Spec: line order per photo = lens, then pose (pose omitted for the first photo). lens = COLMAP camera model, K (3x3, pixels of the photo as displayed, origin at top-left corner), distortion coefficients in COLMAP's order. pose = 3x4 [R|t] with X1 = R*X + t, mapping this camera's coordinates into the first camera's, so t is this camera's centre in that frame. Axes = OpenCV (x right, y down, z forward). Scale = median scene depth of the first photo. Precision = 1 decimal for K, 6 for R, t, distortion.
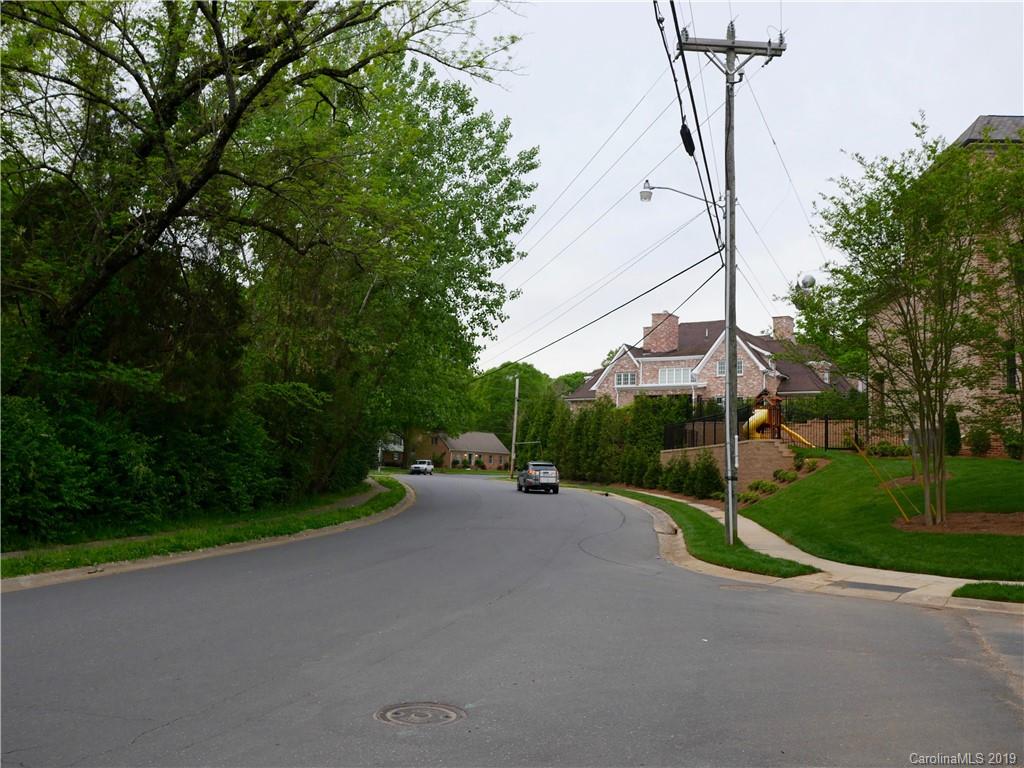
lens RADIAL K [[928.6, 0, 512.0], [0, 928.6, 384.0], [0, 0, 1]] dist [-0.021590, 0.012889]
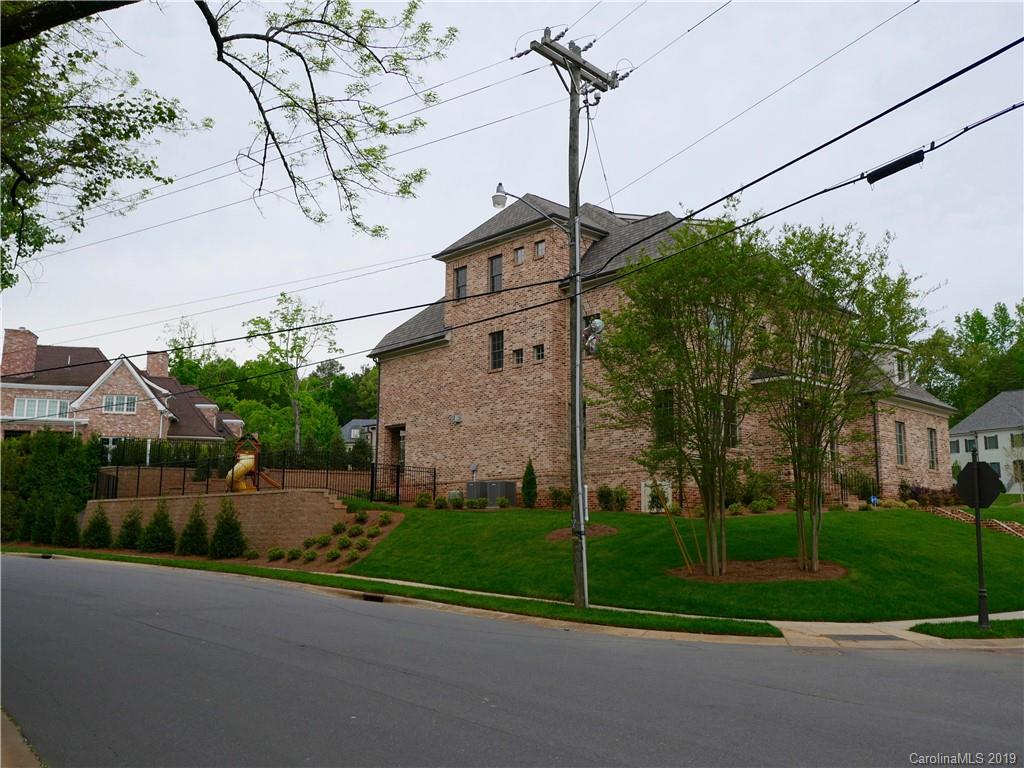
lens RADIAL K [[928.6, 0, 512.0], [0, 928.6, 384.0], [0, 0, 1]] dist [-0.021590, 0.012889]
pose [[0.660561, 0.099733, 0.744118, -0.191666], [-0.059213, 0.994971, -0.080790, 0.013642], [-0.748433, 0.009305, 0.663145, 0.179119]]
